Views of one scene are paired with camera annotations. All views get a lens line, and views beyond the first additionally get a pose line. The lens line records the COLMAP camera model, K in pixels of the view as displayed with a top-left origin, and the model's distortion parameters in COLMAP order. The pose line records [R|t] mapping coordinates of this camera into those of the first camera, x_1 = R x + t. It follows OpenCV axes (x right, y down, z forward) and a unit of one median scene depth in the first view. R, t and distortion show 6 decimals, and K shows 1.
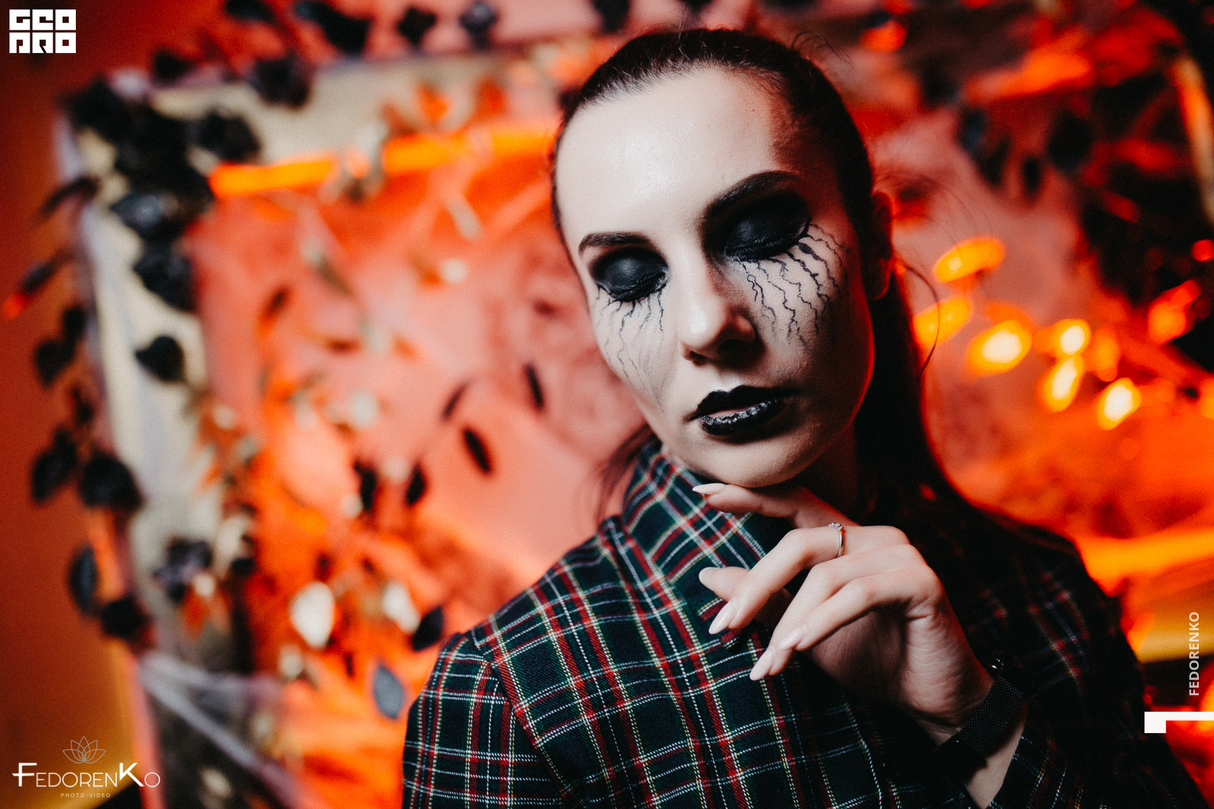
lens RADIAL K [[1174.2, 0, 614.4], [0, 1174.2, 404.2], [0, 0, 1]] dist [-0.014712, 0.000000]
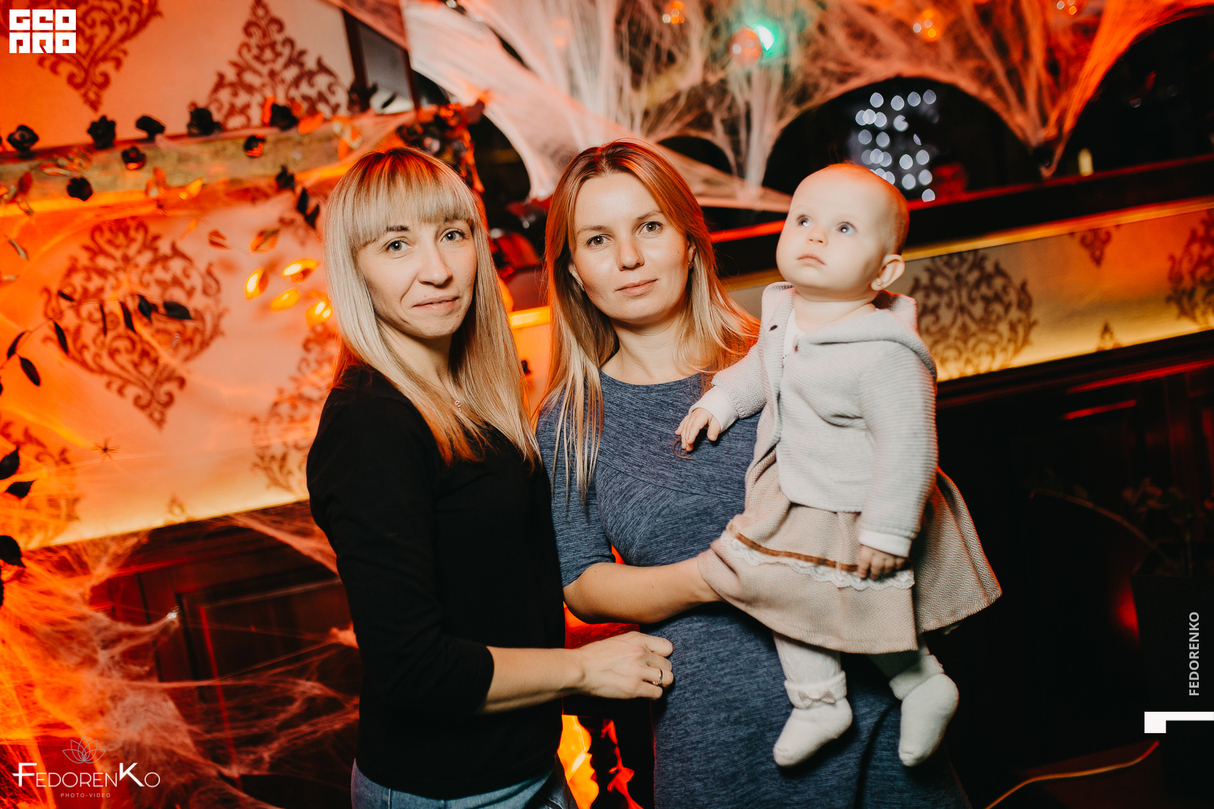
lens RADIAL K [[1174.2, 0, 608.2], [0, 1174.2, 405.8], [0, 0, 1]] dist [-0.014712, 0.000000]
pose [[0.960203, -0.043132, 0.275954, 0.257414], [0.036951, 0.998937, 0.027561, 0.078416], [-0.276849, -0.016267, 0.960776, -1.091176]]
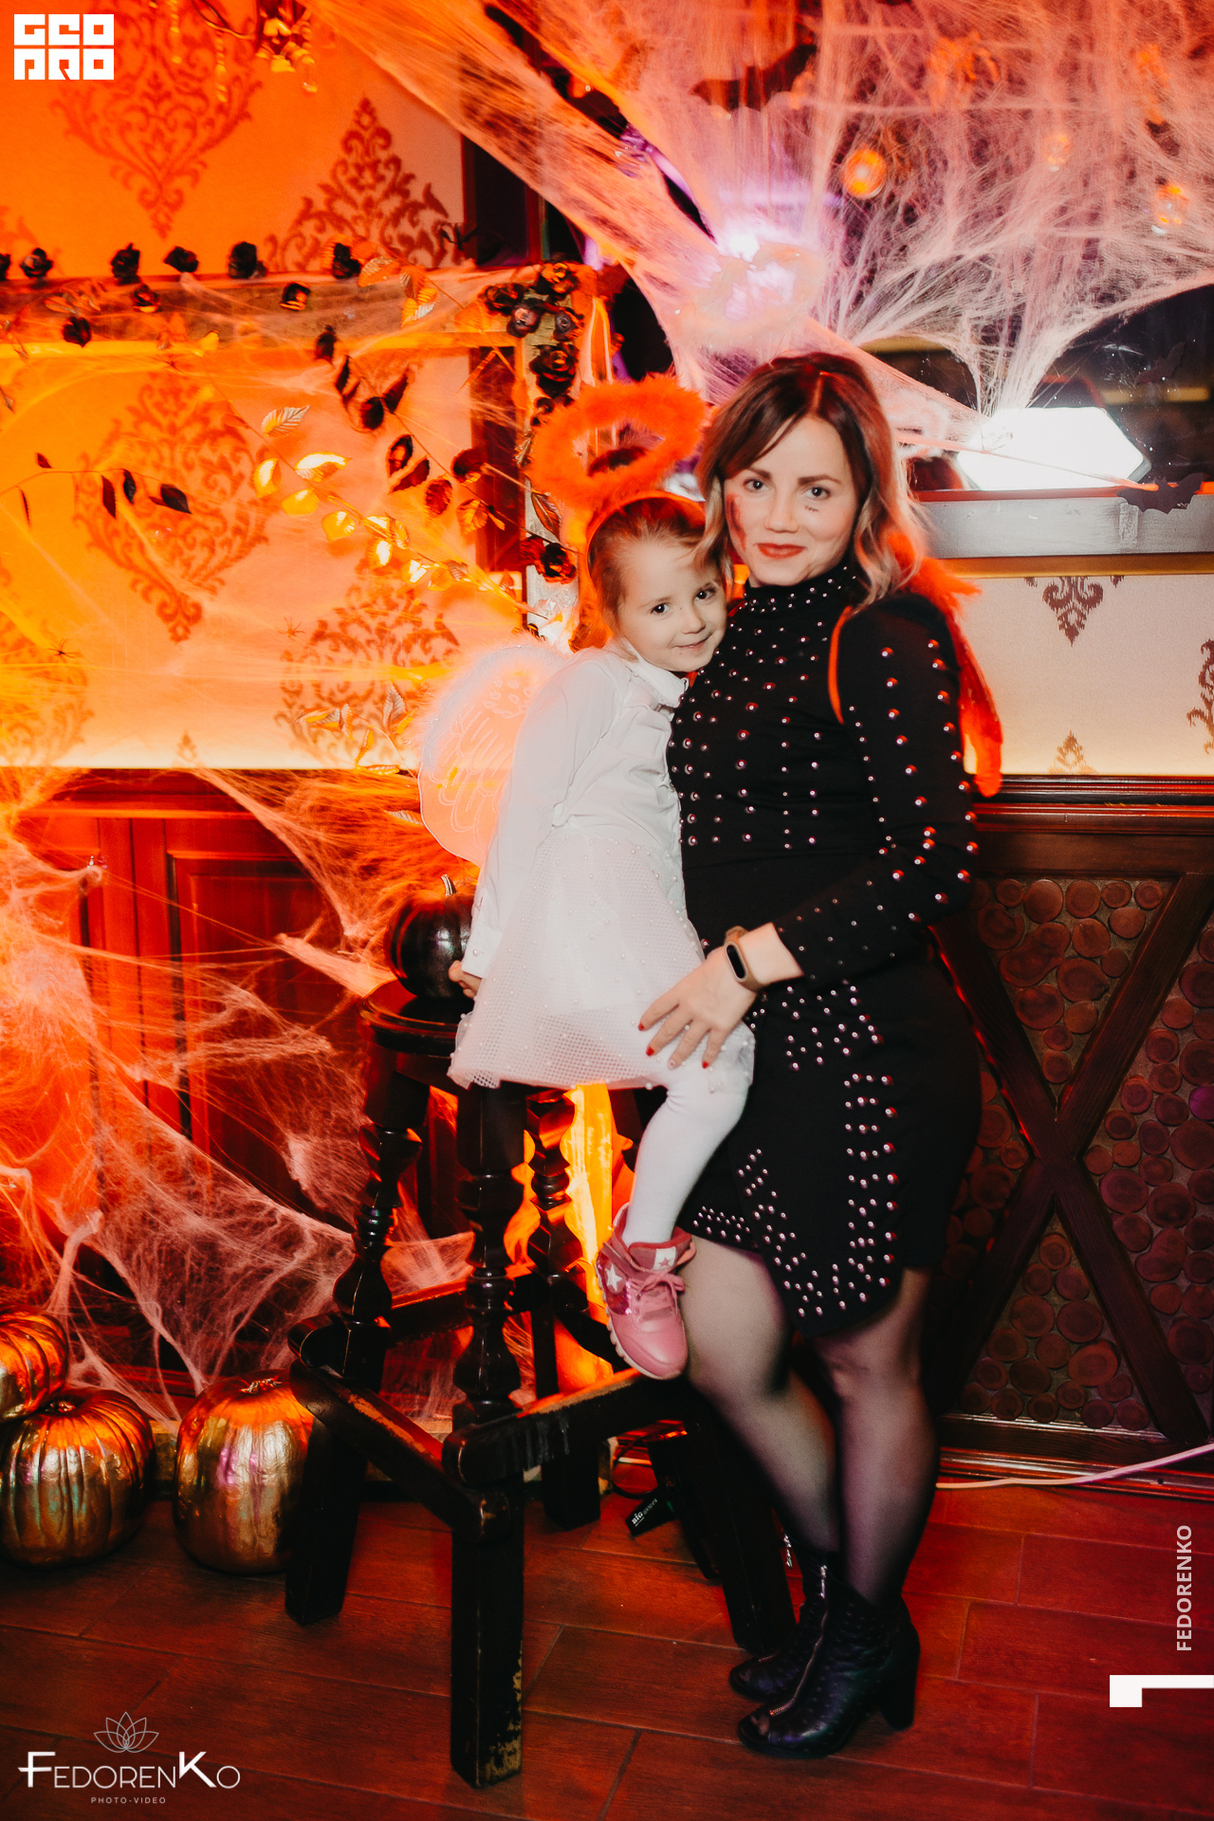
lens RADIAL K [[1761.4, 0, 598.7], [0, 1761.4, 866.9], [0, 0, 1]] dist [-0.014712, 0.000000]
pose [[0.981628, 0.146811, -0.121871, 1.052734], [-0.132397, 0.984028, 0.118993, 0.077524], [0.137394, -0.100672, 0.985387, -1.297795]]
